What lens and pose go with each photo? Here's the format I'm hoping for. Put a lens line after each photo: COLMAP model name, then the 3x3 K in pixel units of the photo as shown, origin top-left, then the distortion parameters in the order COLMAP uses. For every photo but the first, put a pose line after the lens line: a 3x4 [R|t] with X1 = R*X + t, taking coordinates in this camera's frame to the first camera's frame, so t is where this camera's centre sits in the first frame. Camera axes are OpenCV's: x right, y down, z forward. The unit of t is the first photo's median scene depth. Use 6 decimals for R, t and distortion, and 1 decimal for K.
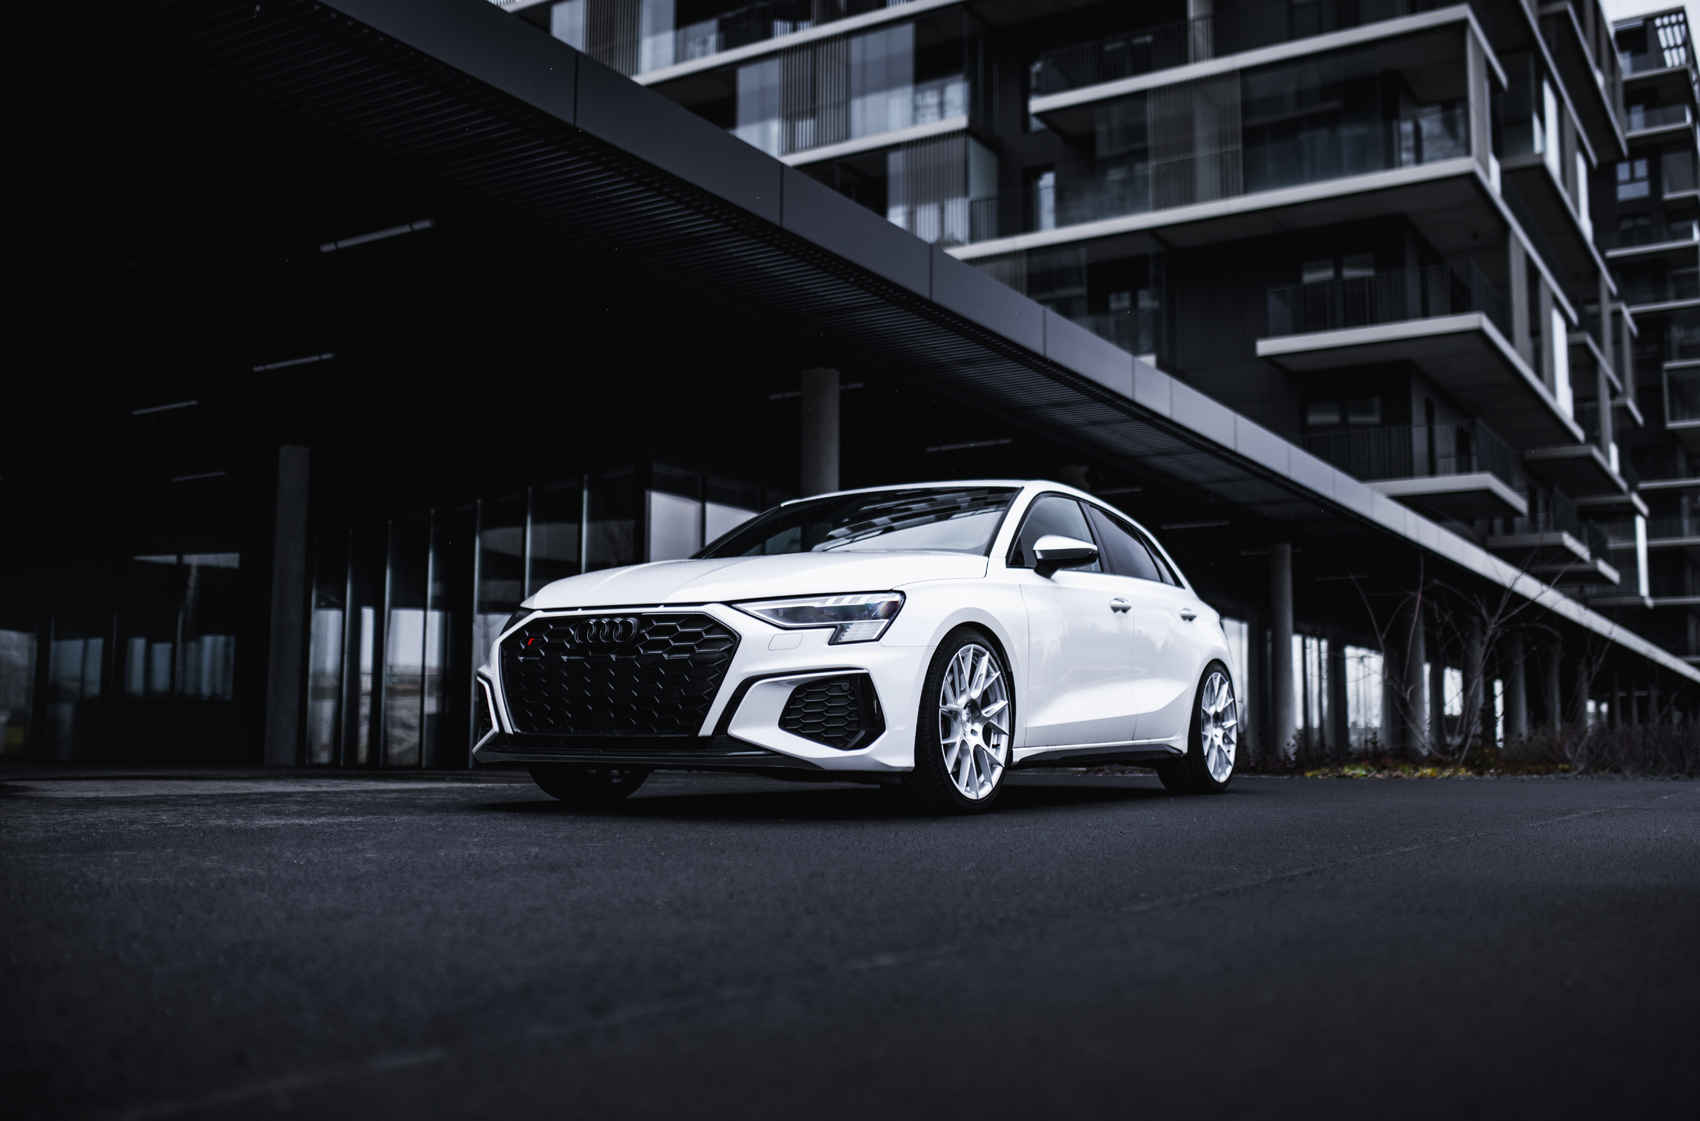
lens RADIAL K [[1631.5, 0, 850.0], [0, 1631.5, 560.5], [0, 0, 1]] dist [-0.021876, -0.003516]
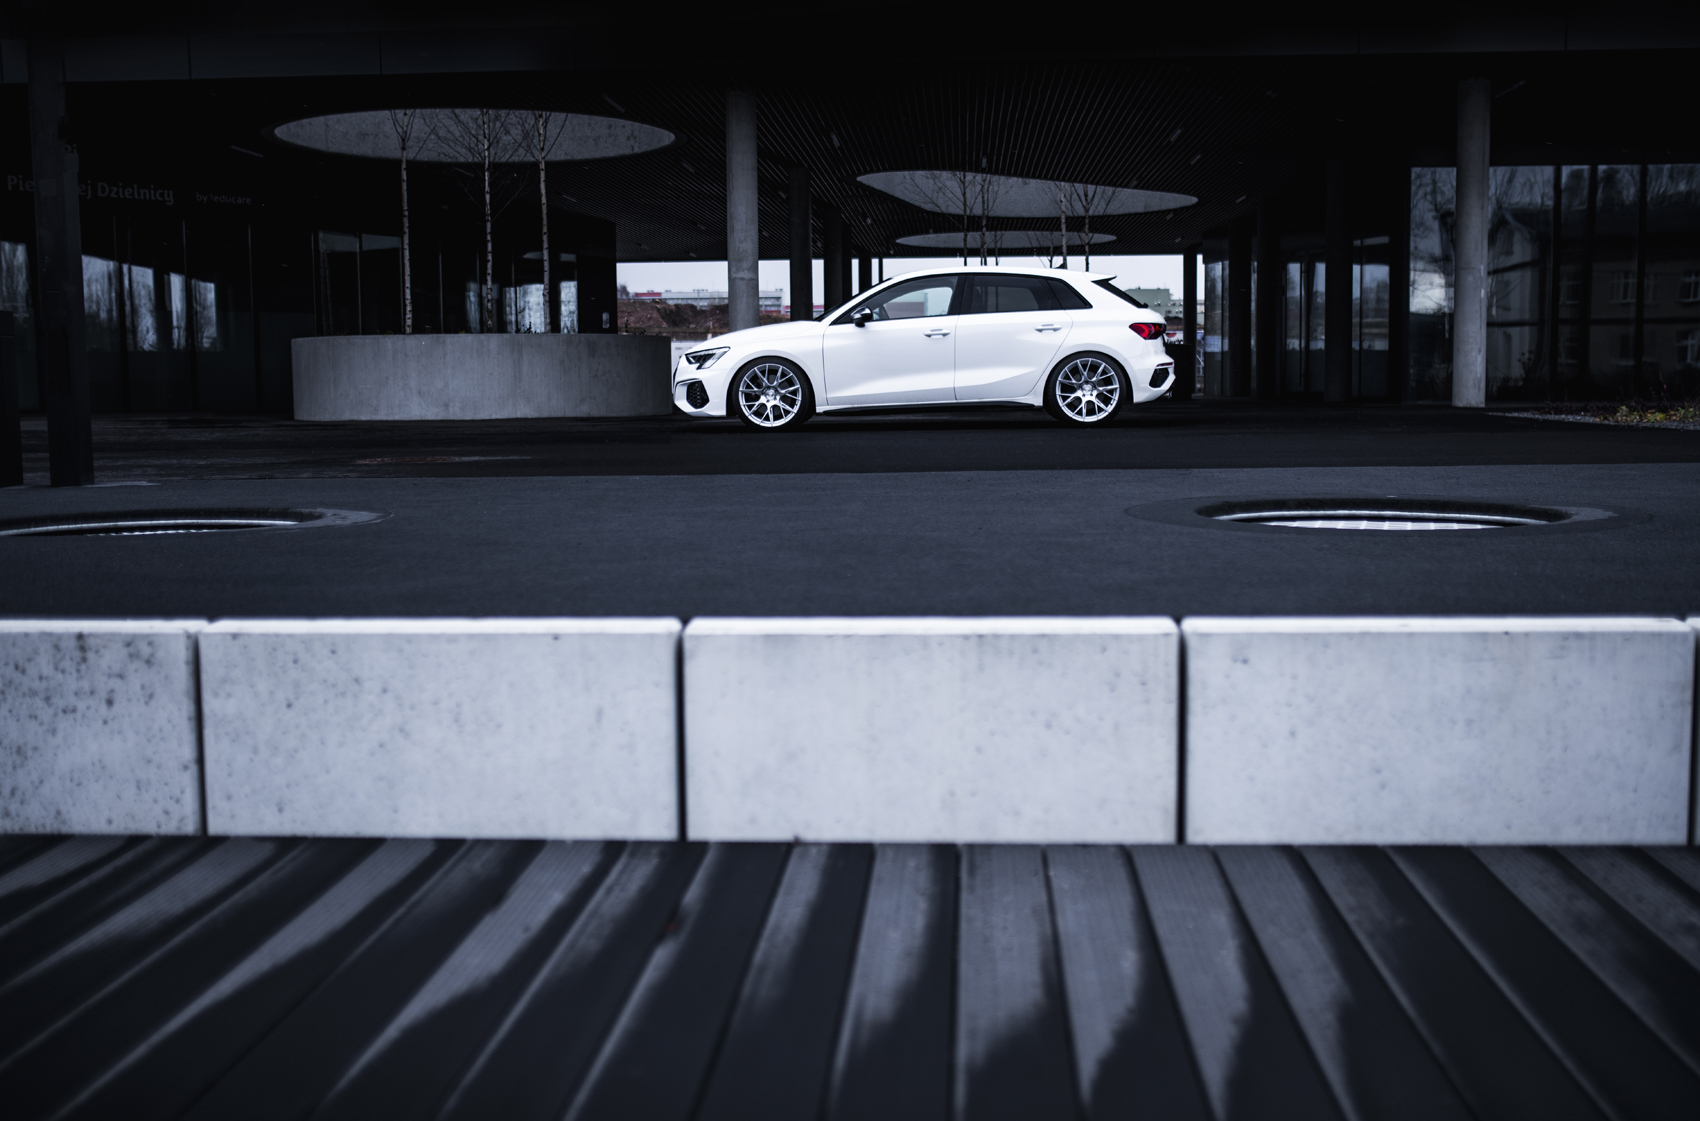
lens RADIAL K [[1631.5, 0, 850.0], [0, 1631.5, 560.5], [0, 0, 1]] dist [-0.021876, -0.003516]
pose [[0.465994, 0.055077, -0.883072, 0.337221], [0.115169, 0.985794, 0.122258, 0.008151], [0.877260, -0.158674, 0.453031, -0.007226]]
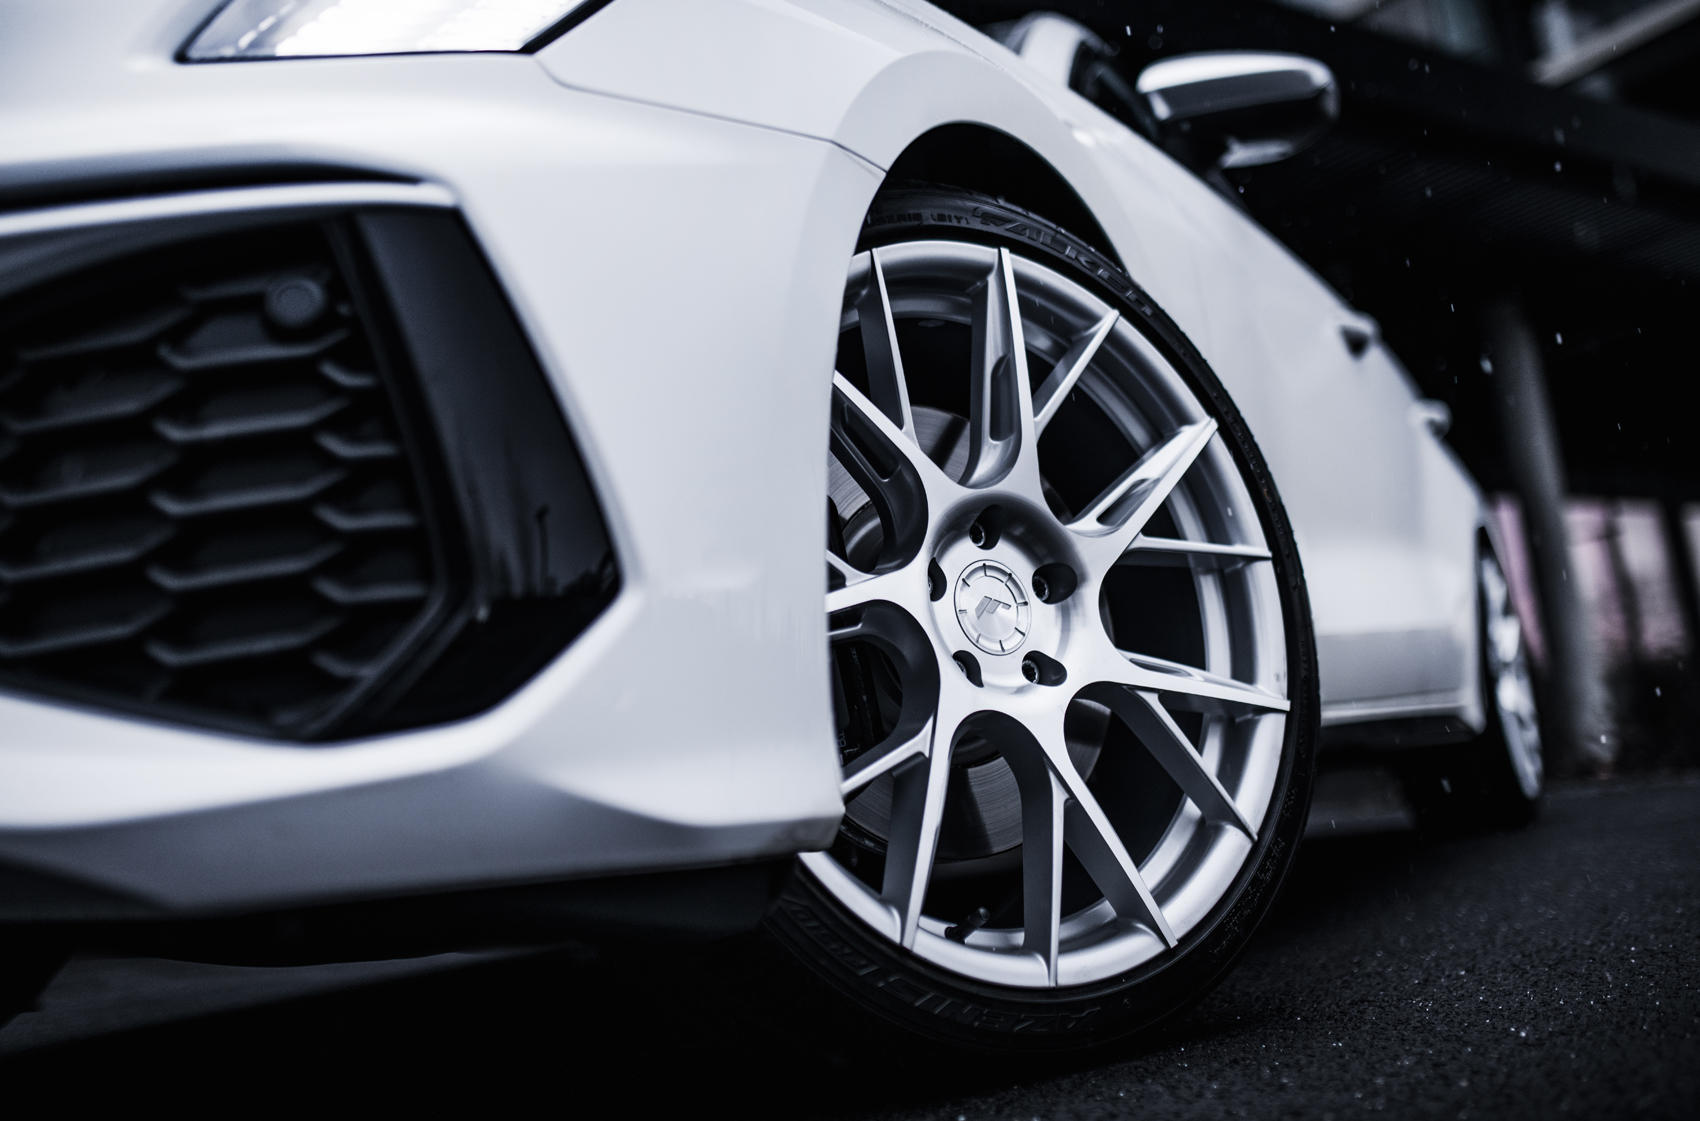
lens RADIAL K [[1631.5, 0, 850.0], [0, 1631.5, 560.5], [0, 0, 1]] dist [-0.021876, -0.003516]
pose [[0.990987, -0.117759, 0.063858, 0.004412], [0.121143, 0.991273, -0.051986, 0.015011], [-0.057179, 0.059253, 0.996604, 0.114136]]
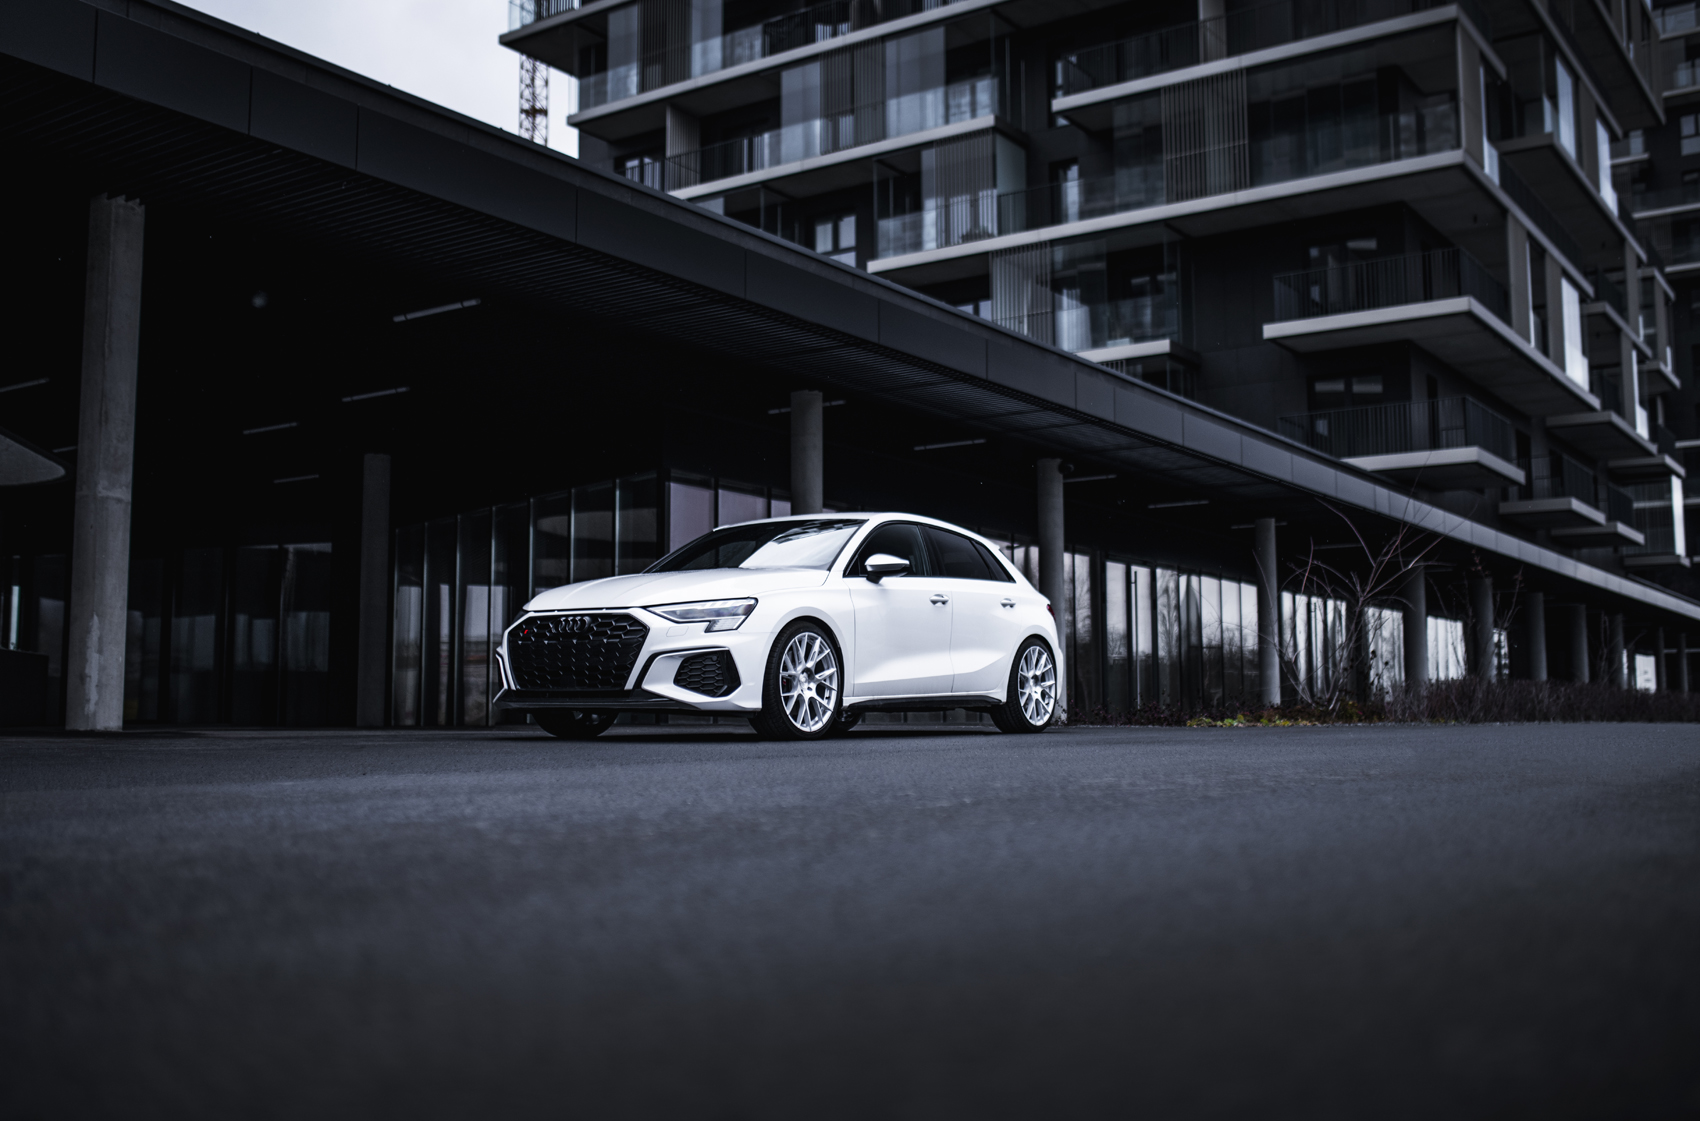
lens RADIAL K [[1631.5, 0, 850.0], [0, 1631.5, 560.5], [0, 0, 1]] dist [-0.021876, -0.003516]
pose [[0.998776, -0.012051, -0.047972, 0.027910], [0.013105, 0.999678, 0.021715, -0.007079], [0.047695, -0.022317, 0.998613, -0.080687]]
